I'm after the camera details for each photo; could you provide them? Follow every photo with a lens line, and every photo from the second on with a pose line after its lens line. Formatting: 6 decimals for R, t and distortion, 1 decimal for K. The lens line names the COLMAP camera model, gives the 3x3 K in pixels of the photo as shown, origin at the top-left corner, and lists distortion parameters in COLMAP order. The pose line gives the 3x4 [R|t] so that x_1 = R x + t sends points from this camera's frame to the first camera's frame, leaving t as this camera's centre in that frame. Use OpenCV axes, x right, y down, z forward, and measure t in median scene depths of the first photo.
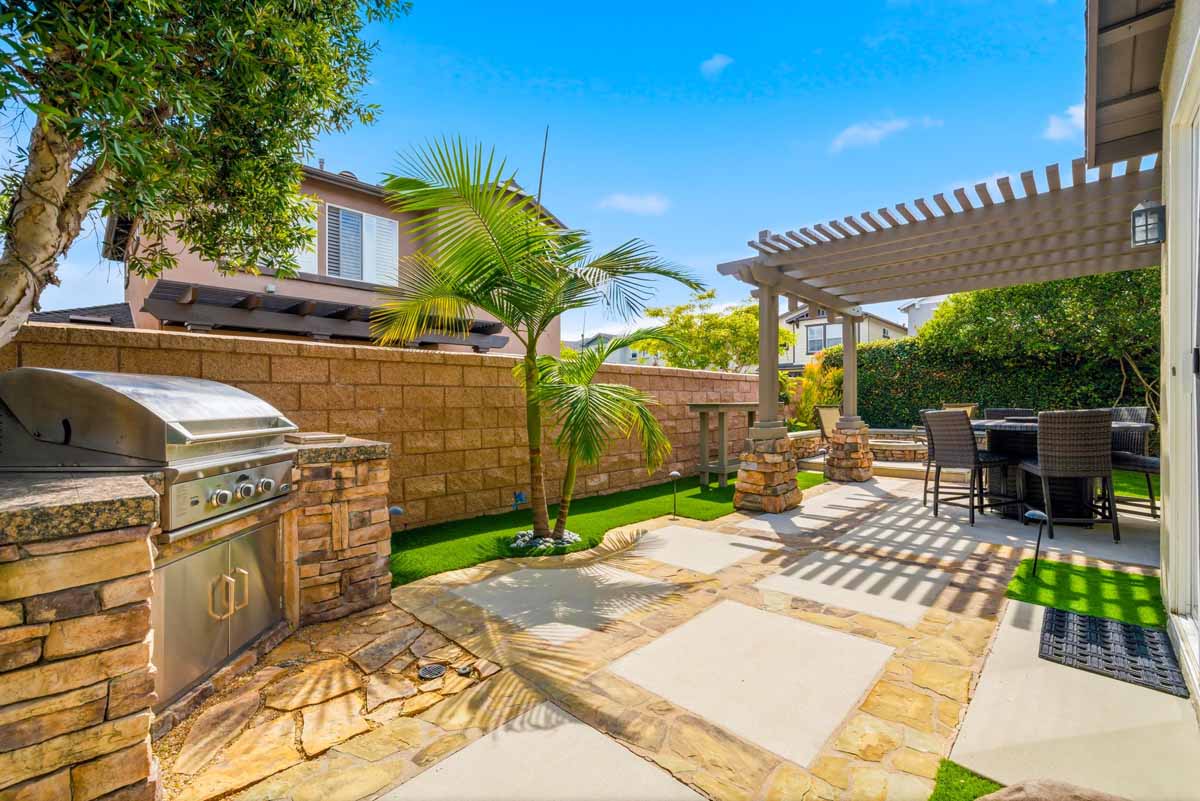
lens RADIAL K [[501.5, 0, 600.5], [0, 501.5, 402.3], [0, 0, 1]] dist [0.005005, 0.000334]
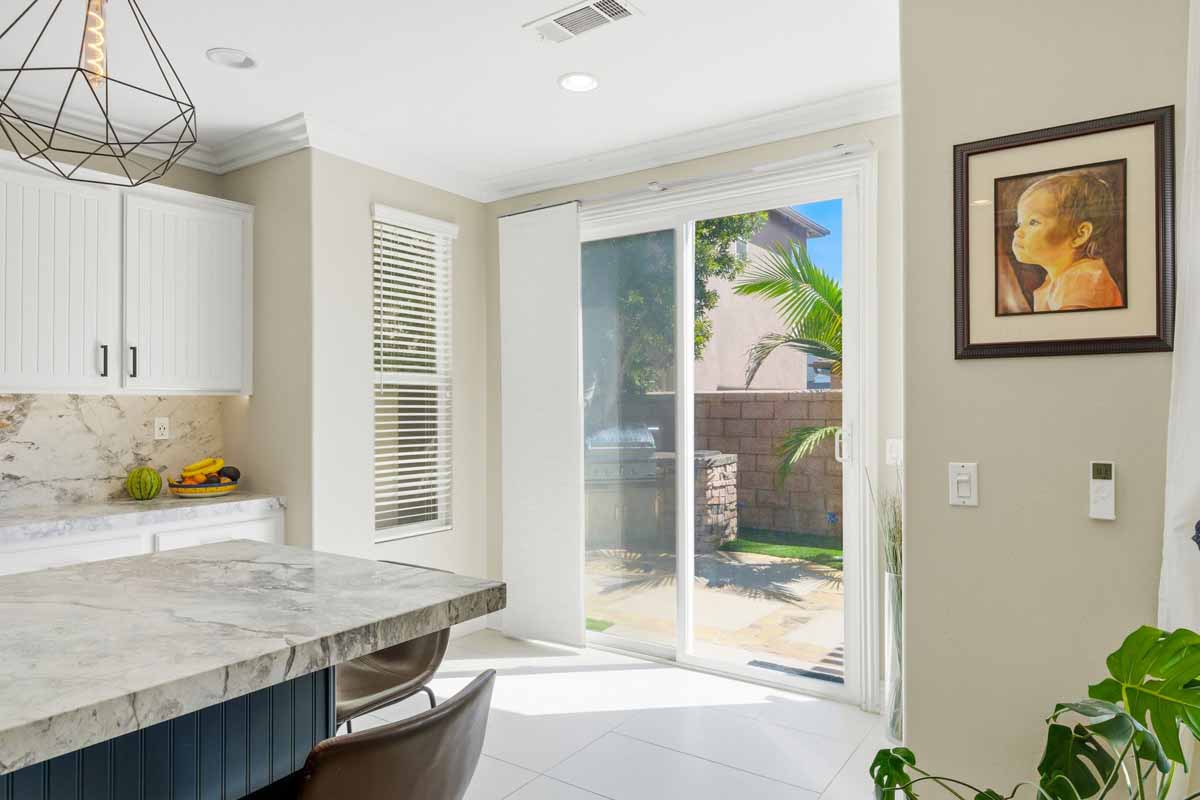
lens RADIAL K [[745.7, 0, 603.9], [0, 745.7, 408.1], [0, 0, 1]] dist [-0.003366, -0.004796]
pose [[0.141710, 0.000770, -0.989908, 1.979493], [0.001298, 0.999999, 0.000964, -0.093621], [0.989907, -0.001421, 0.141709, 0.280557]]
